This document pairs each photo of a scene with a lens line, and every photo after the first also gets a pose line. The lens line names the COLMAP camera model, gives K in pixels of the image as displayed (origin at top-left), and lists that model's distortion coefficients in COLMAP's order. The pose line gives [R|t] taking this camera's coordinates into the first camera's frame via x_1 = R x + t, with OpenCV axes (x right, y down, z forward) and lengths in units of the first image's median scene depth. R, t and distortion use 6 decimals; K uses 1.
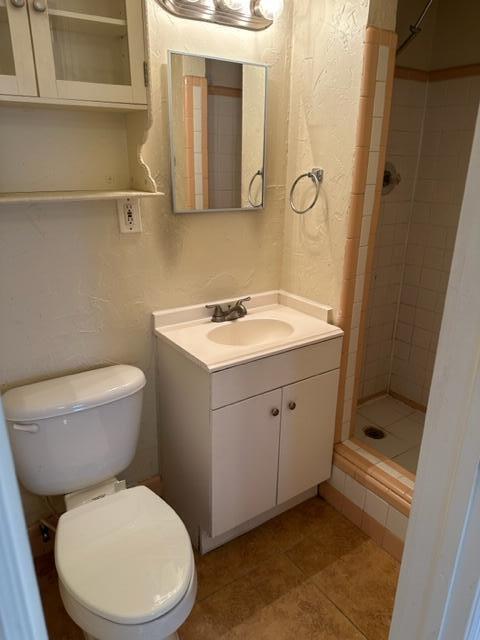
lens RADIAL K [[455.4, 0, 238.0], [0, 455.4, 325.2], [0, 0, 1]] dist [0.062977, -0.073877]
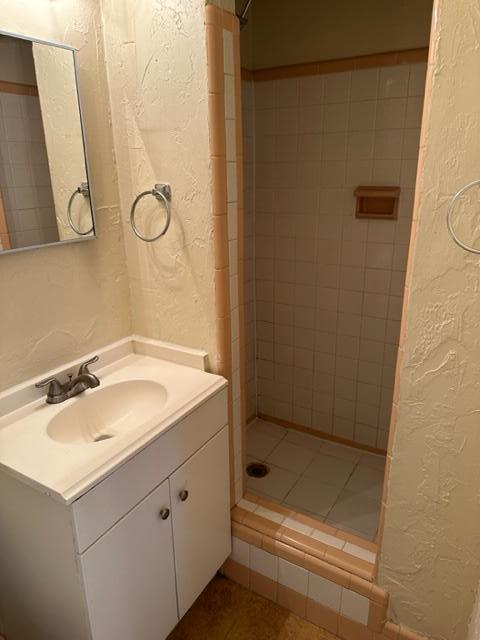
lens RADIAL K [[455.4, 0, 239.4], [0, 455.4, 316.4], [0, 0, 1]] dist [0.062977, -0.073877]
pose [[0.912264, -0.155307, 0.379018, -0.036574], [0.164346, 0.986365, 0.008608, -0.099131], [-0.375187, 0.054438, 0.925349, 0.229436]]
